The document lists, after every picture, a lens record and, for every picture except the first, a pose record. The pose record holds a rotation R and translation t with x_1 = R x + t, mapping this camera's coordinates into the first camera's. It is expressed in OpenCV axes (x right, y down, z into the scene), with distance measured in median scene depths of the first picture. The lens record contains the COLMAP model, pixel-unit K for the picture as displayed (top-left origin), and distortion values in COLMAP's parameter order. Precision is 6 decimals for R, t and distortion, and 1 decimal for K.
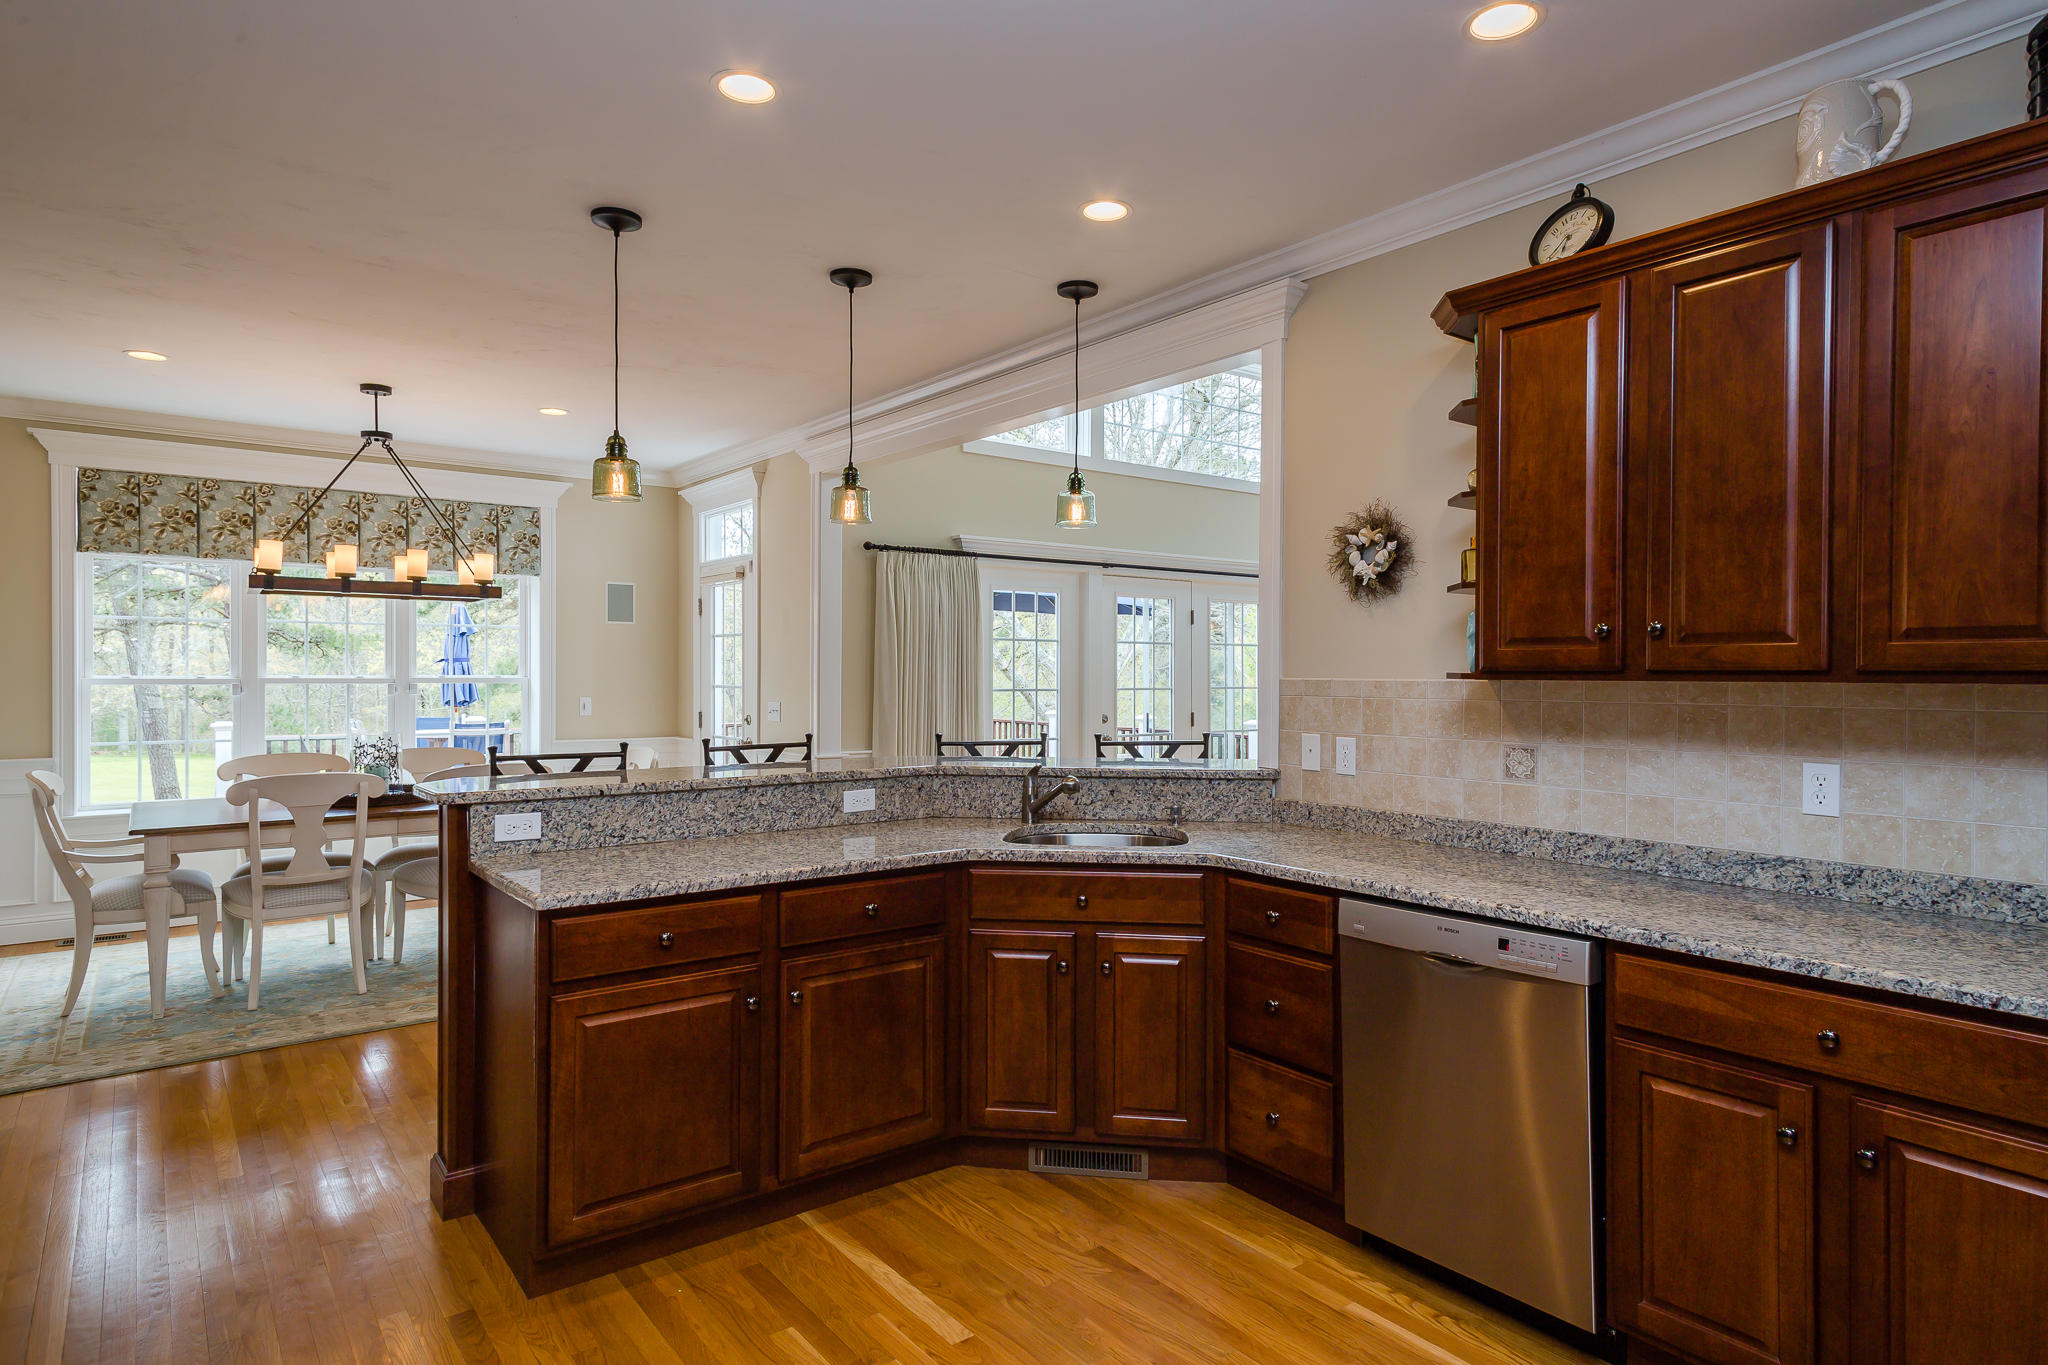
lens RADIAL K [[1156.2, 0, 1023.9], [0, 1156.2, 676.8], [0, 0, 1]] dist [0.021876, -0.001187]
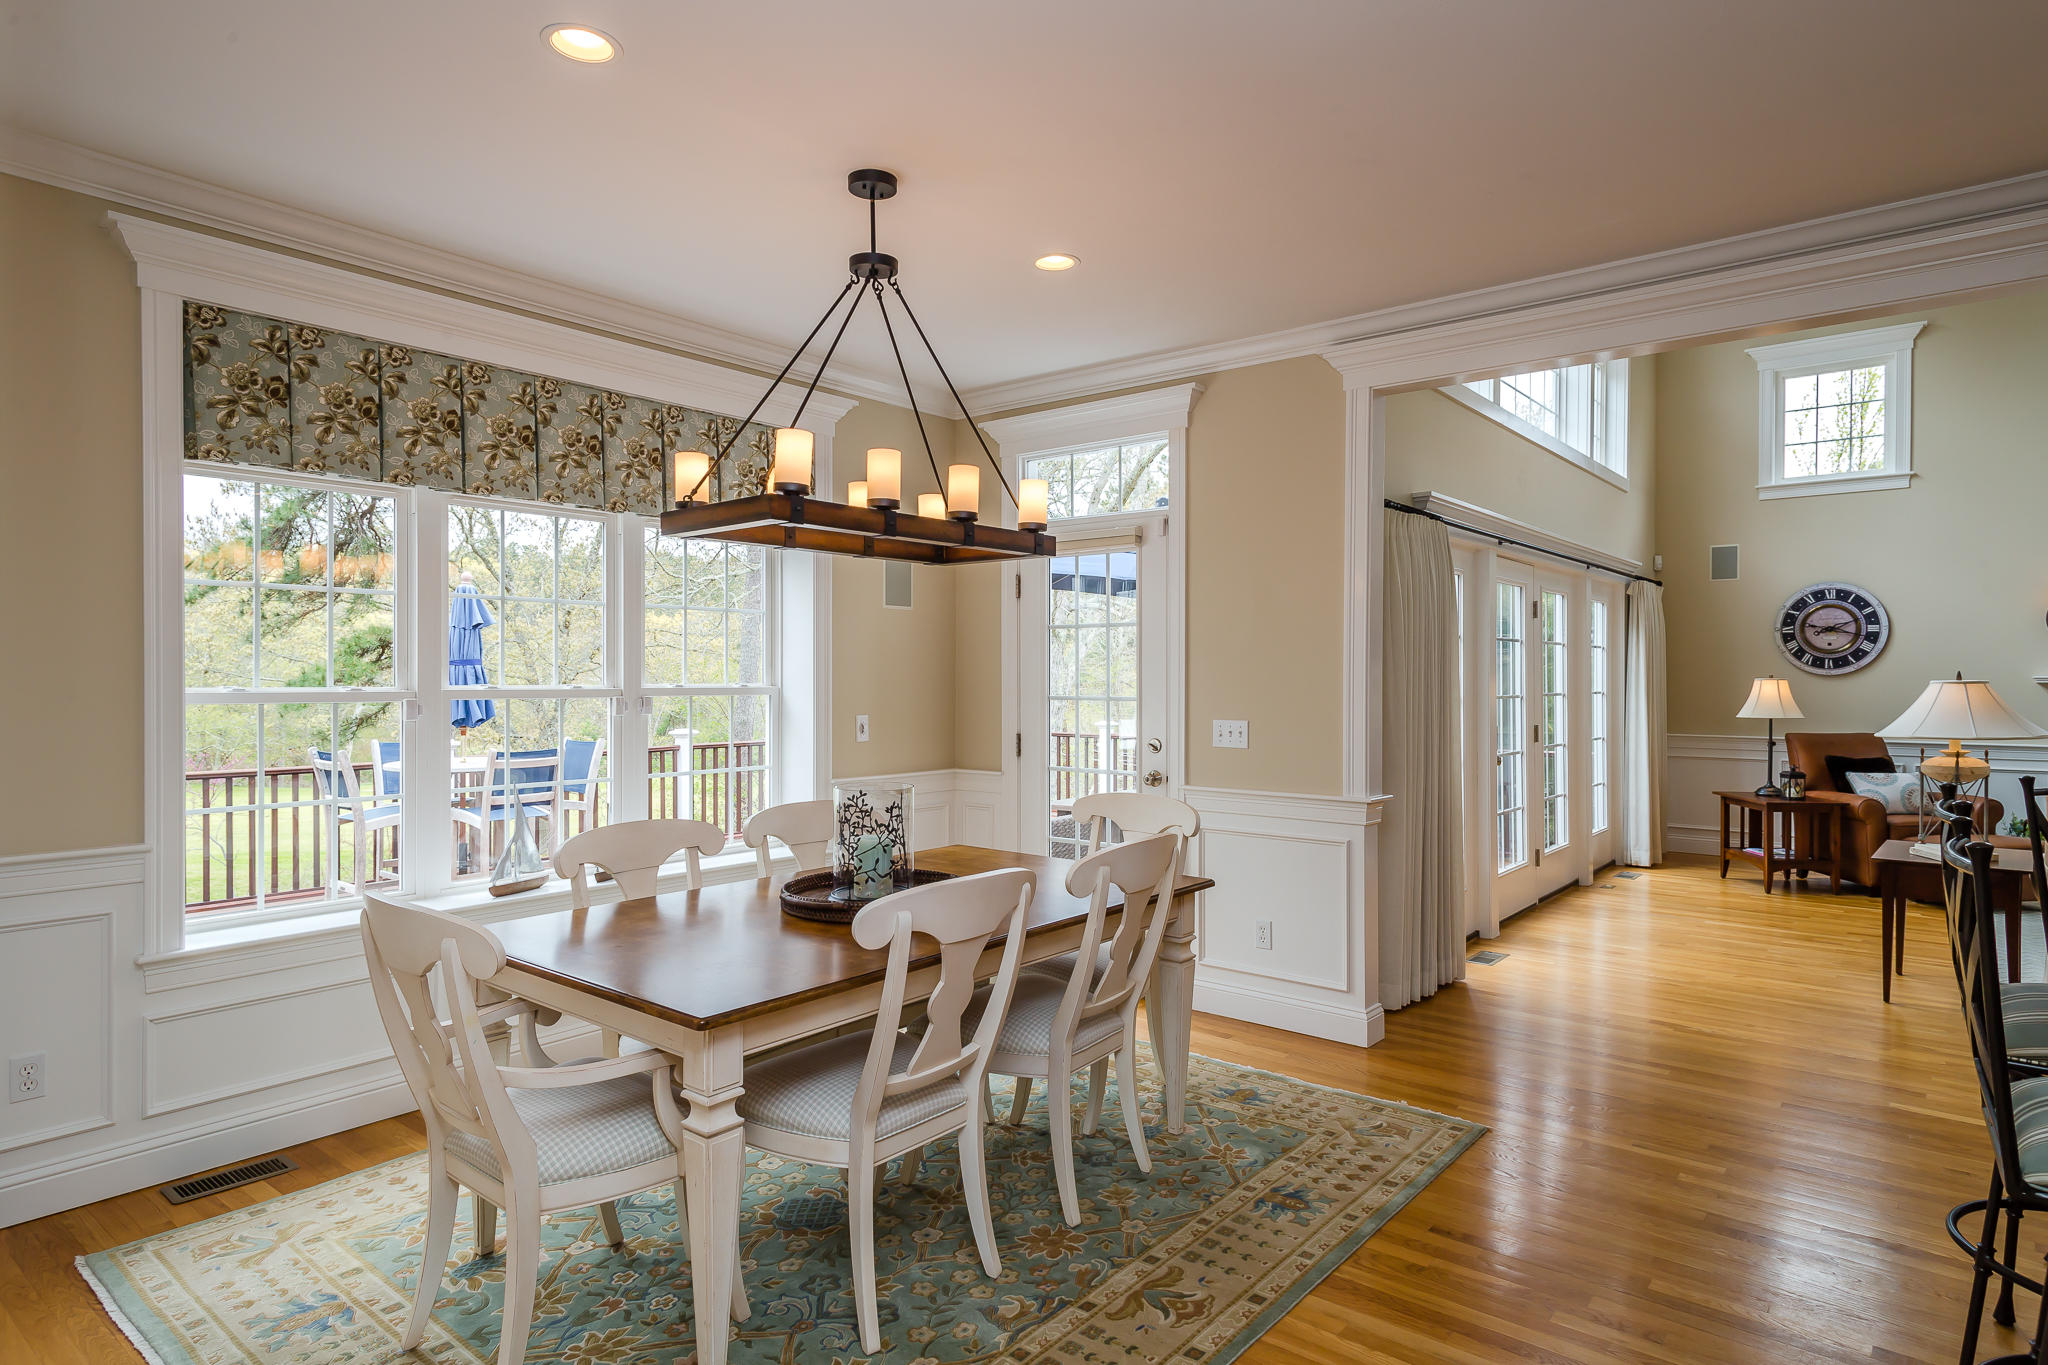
lens RADIAL K [[1156.2, 0, 1024.2], [0, 1156.2, 679.4], [0, 0, 1]] dist [0.021876, -0.001187]
pose [[0.971375, -0.003981, 0.237519, -0.551455], [0.004359, 0.999990, -0.001063, -0.003261], [-0.237512, 0.002068, 0.971382, 0.383113]]
